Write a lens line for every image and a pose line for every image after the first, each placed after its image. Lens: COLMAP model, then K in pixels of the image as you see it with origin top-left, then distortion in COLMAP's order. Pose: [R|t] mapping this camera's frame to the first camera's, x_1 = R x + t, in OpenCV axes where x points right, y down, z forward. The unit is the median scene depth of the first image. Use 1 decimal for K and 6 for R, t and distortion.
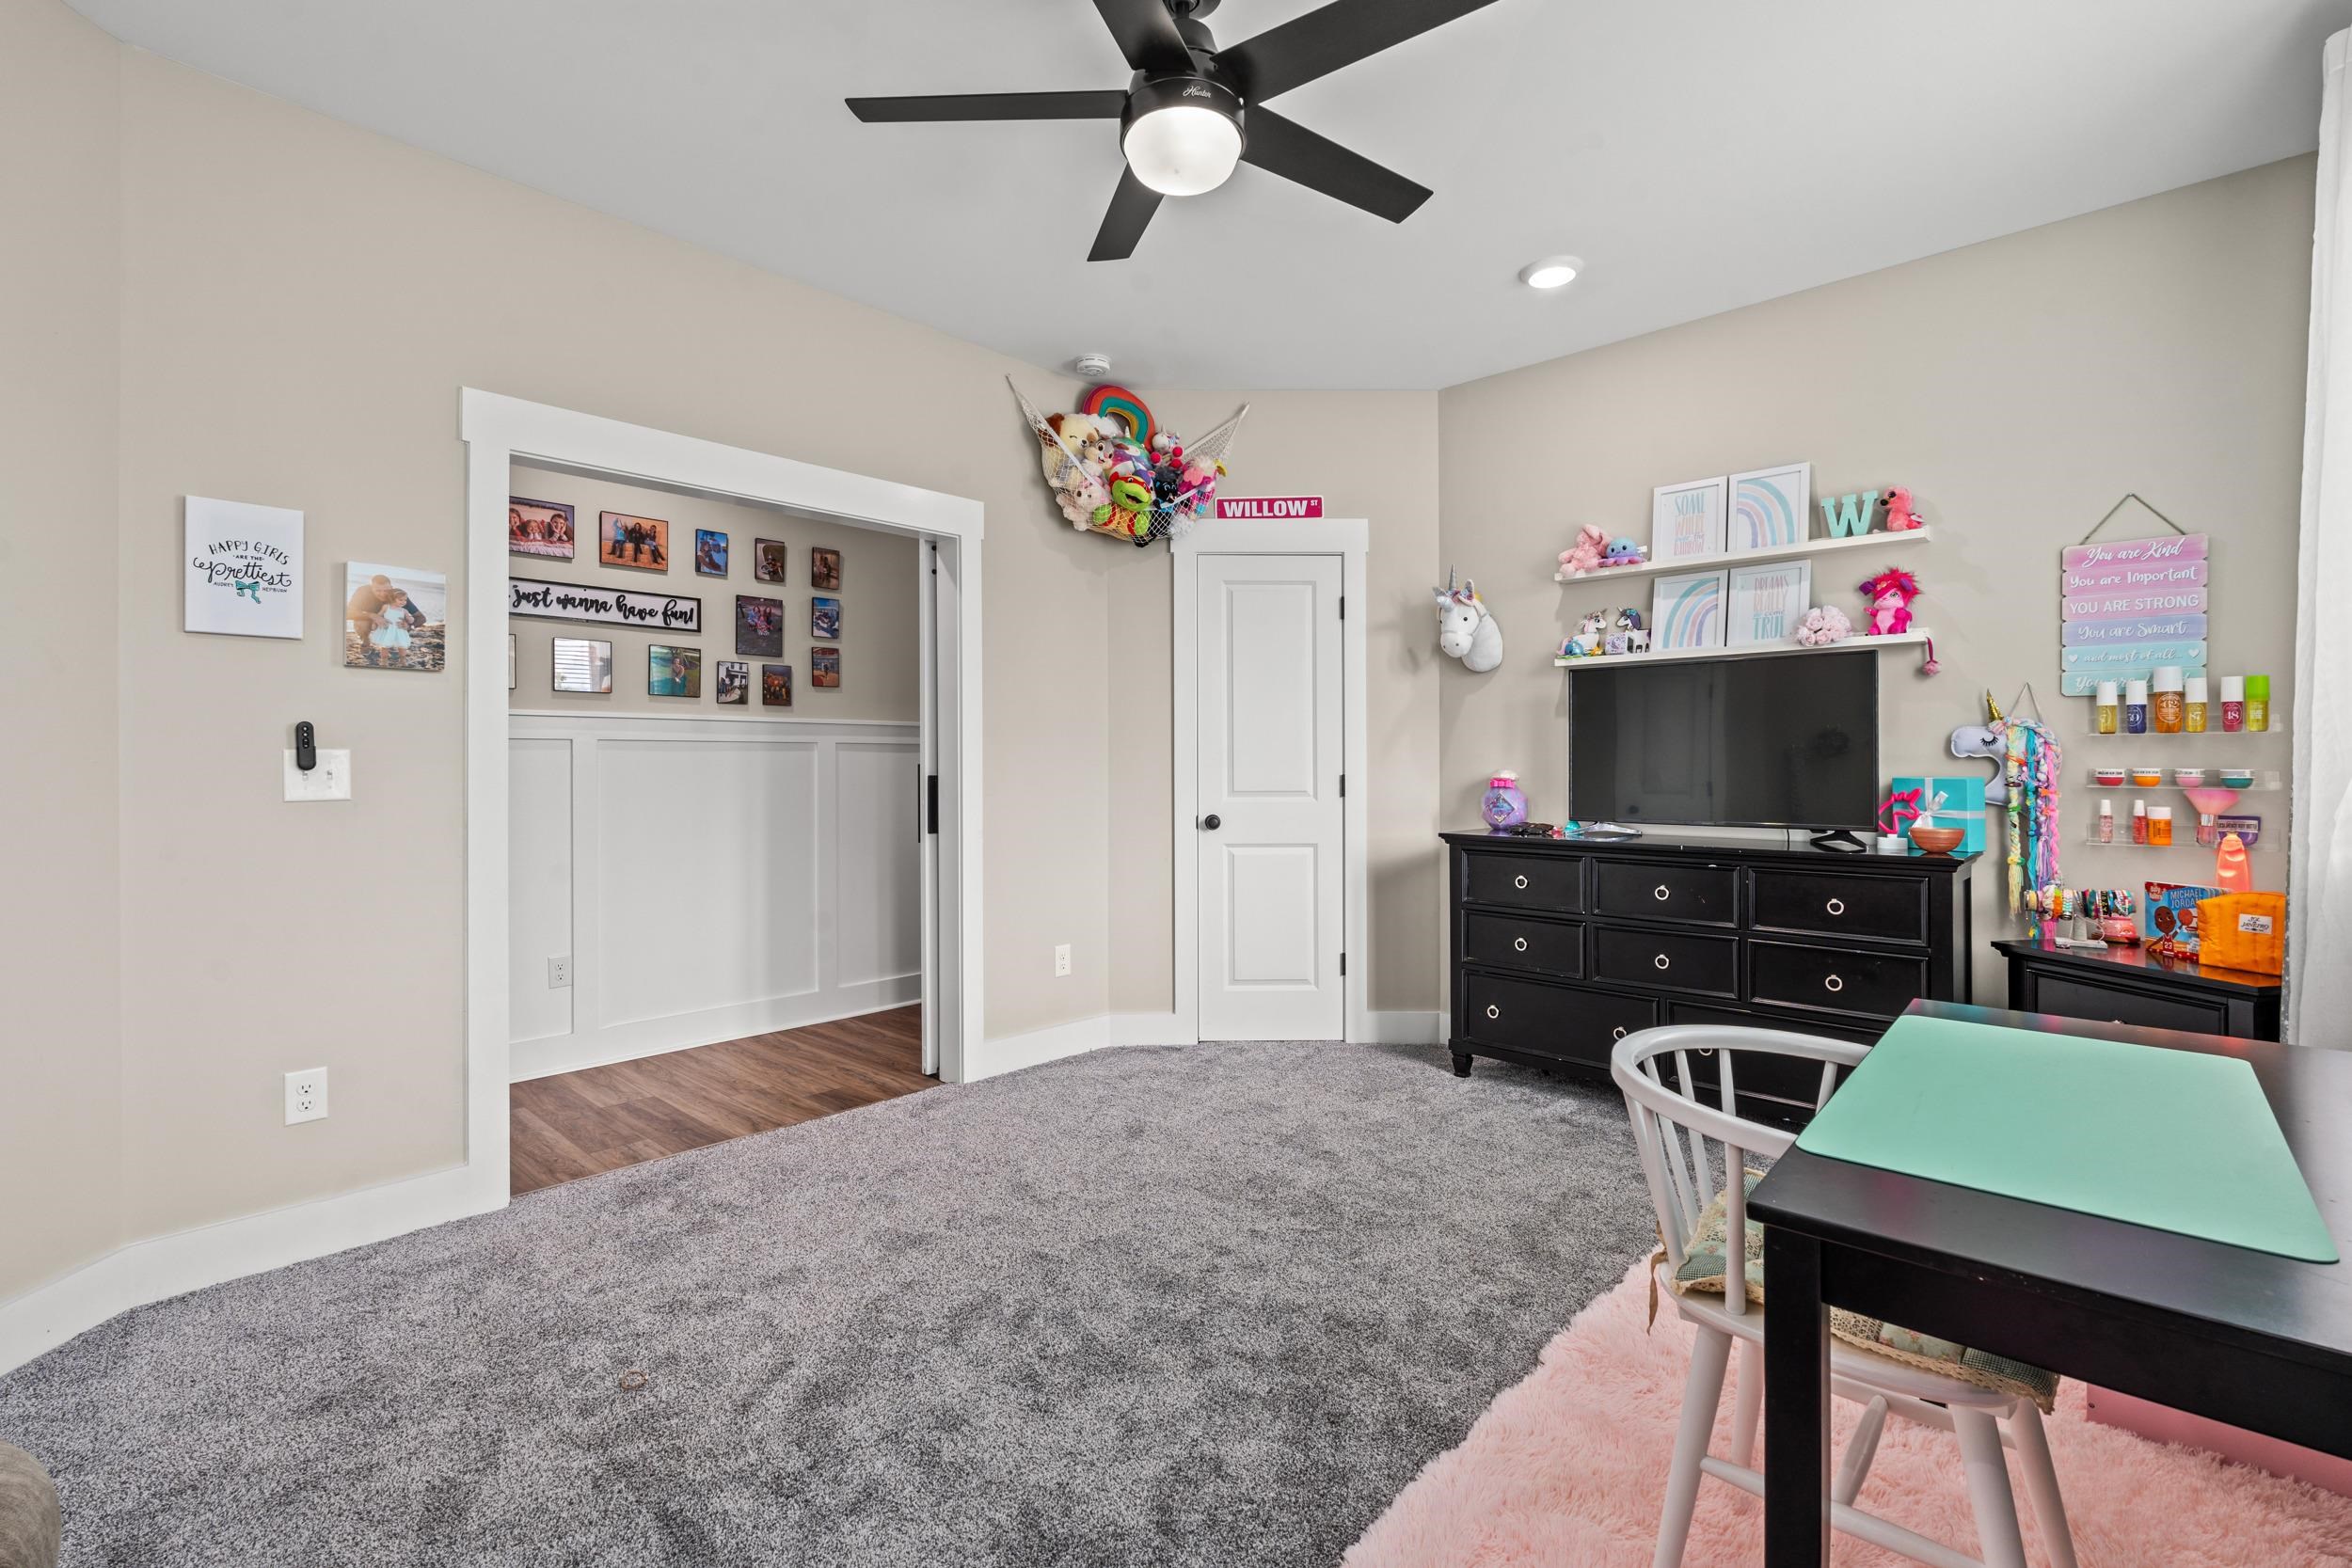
lens RADIAL K [[1035.8, 0, 1184.9], [0, 1035.8, 769.4], [0, 0, 1]] dist [-0.004587, 0.000521]
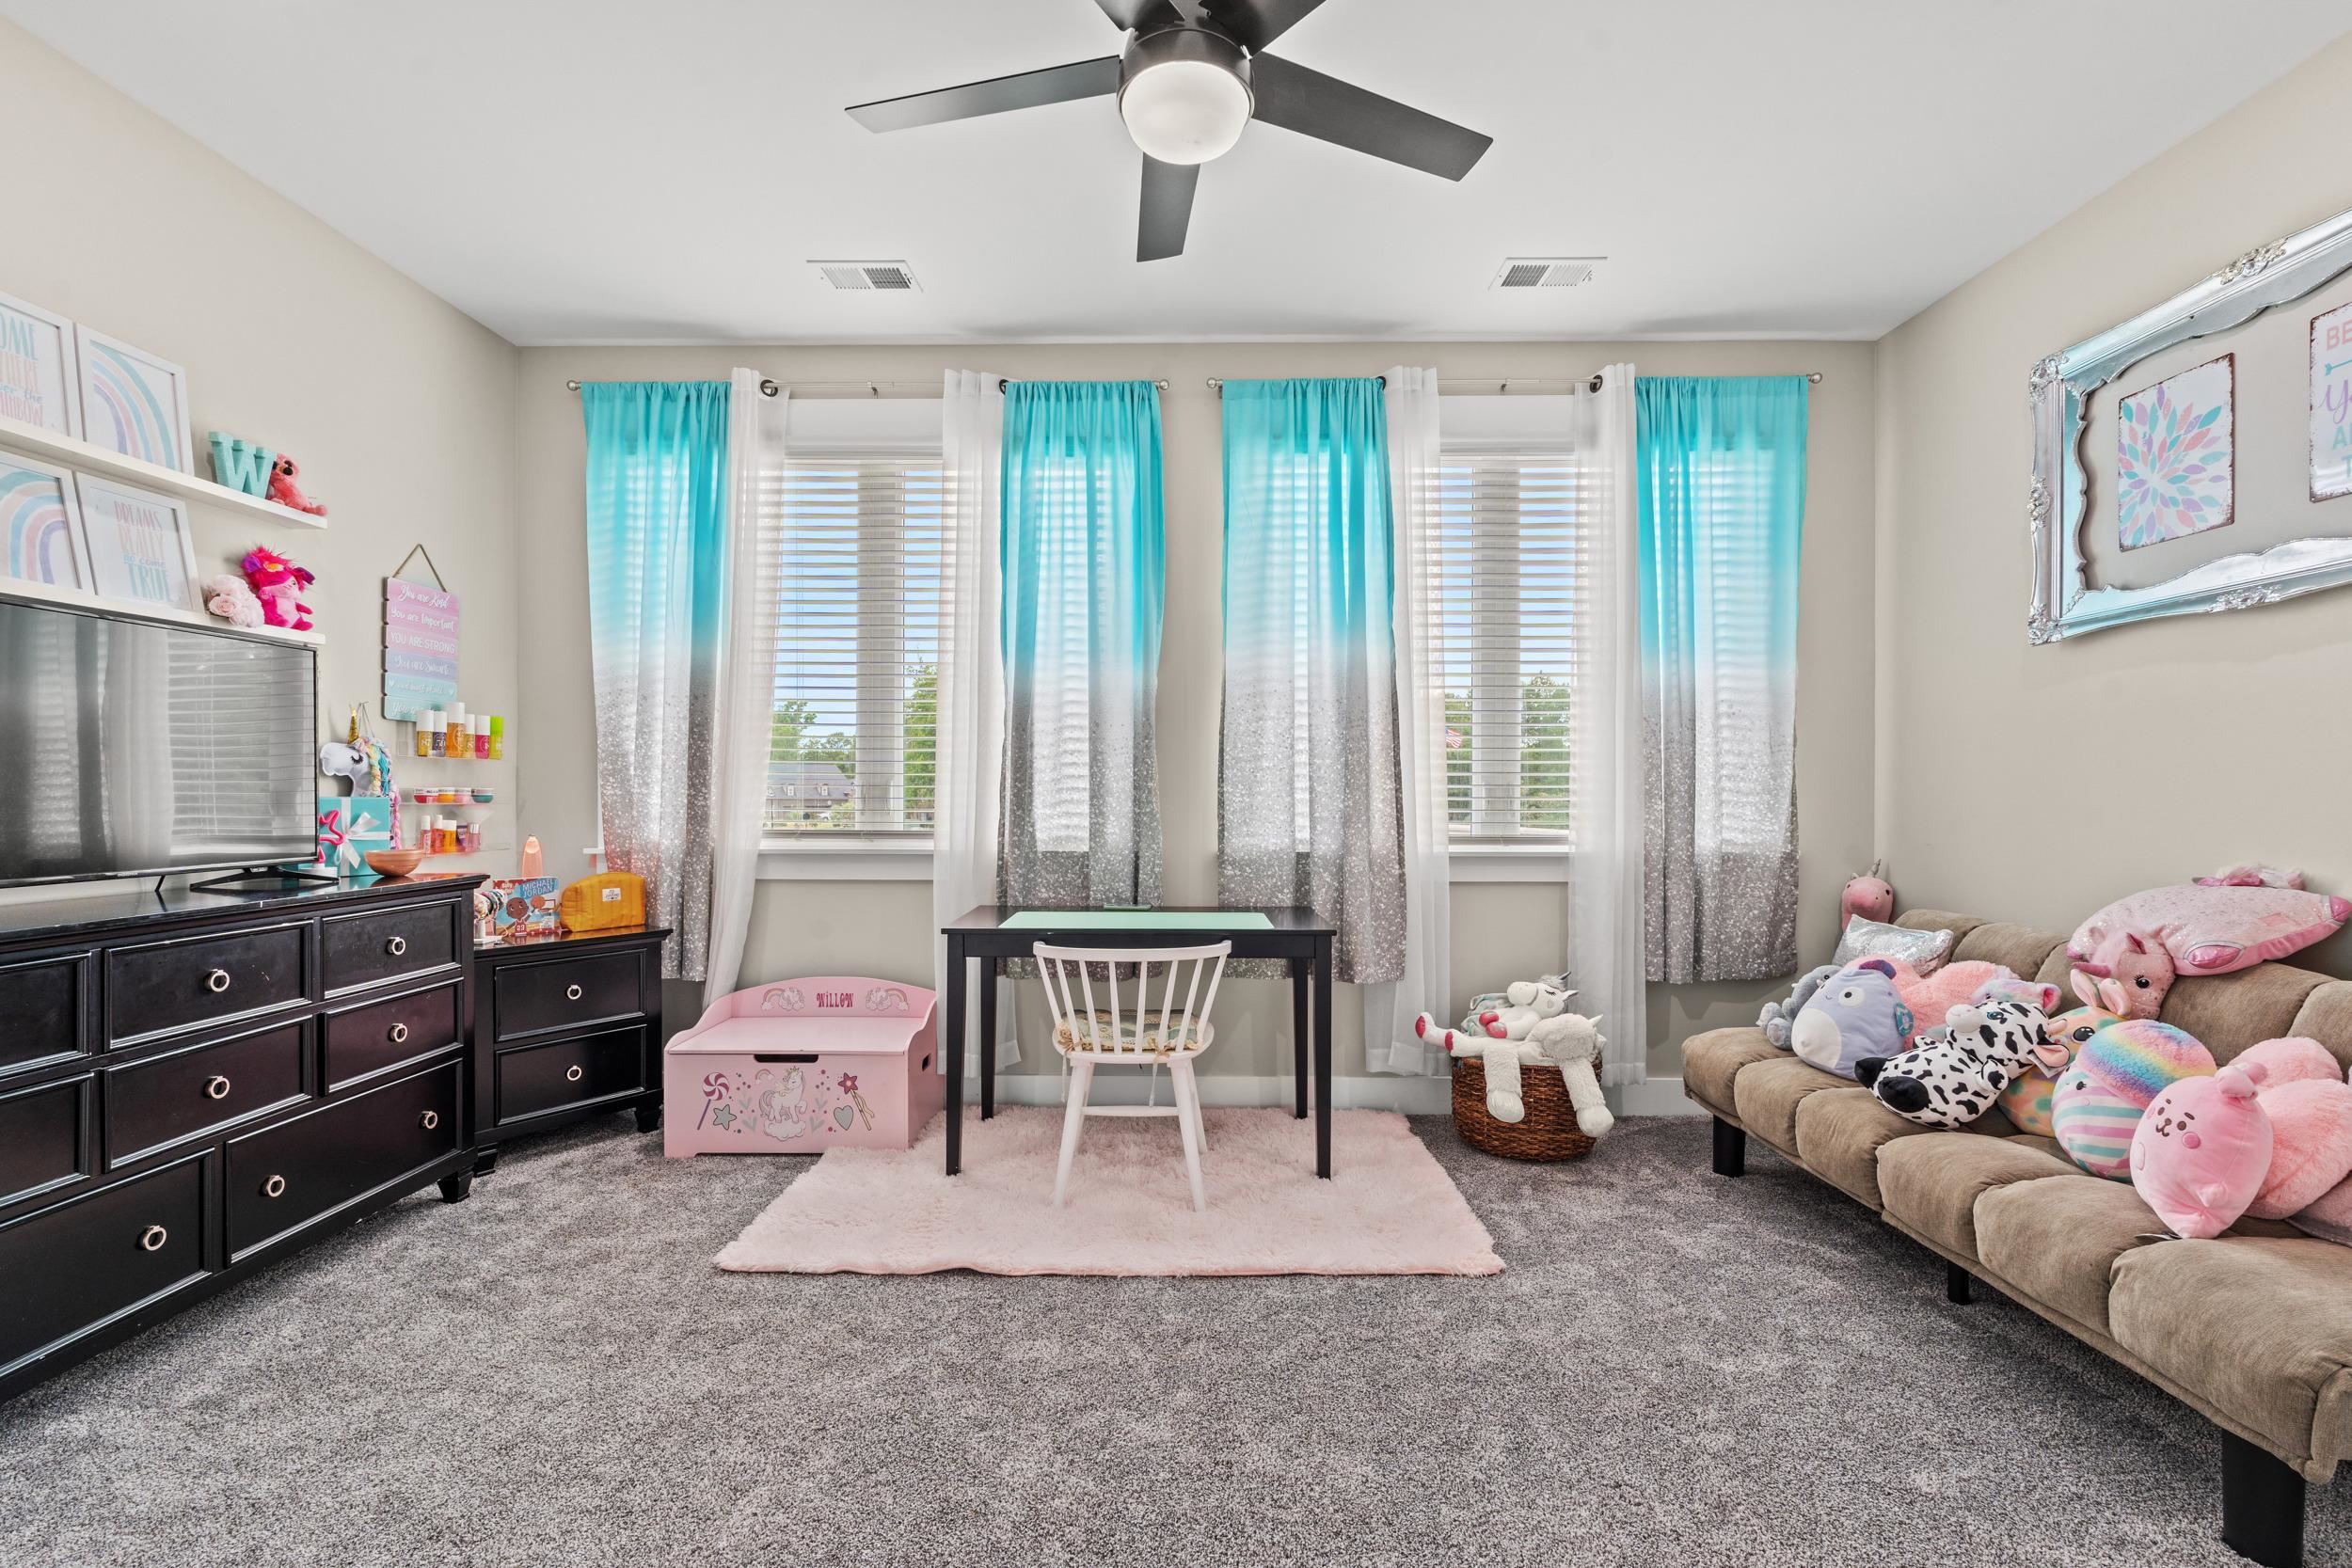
lens RADIAL K [[1035.8, 0, 1179.3], [0, 1035.8, 792.4], [0, 0, 1]] dist [-0.004587, 0.000521]
pose [[-0.675108, -0.000741, 0.737718, -0.441372], [0.001202, 0.999997, 0.002104, 0.002330], [-0.737718, 0.002307, -0.675106, 1.055433]]
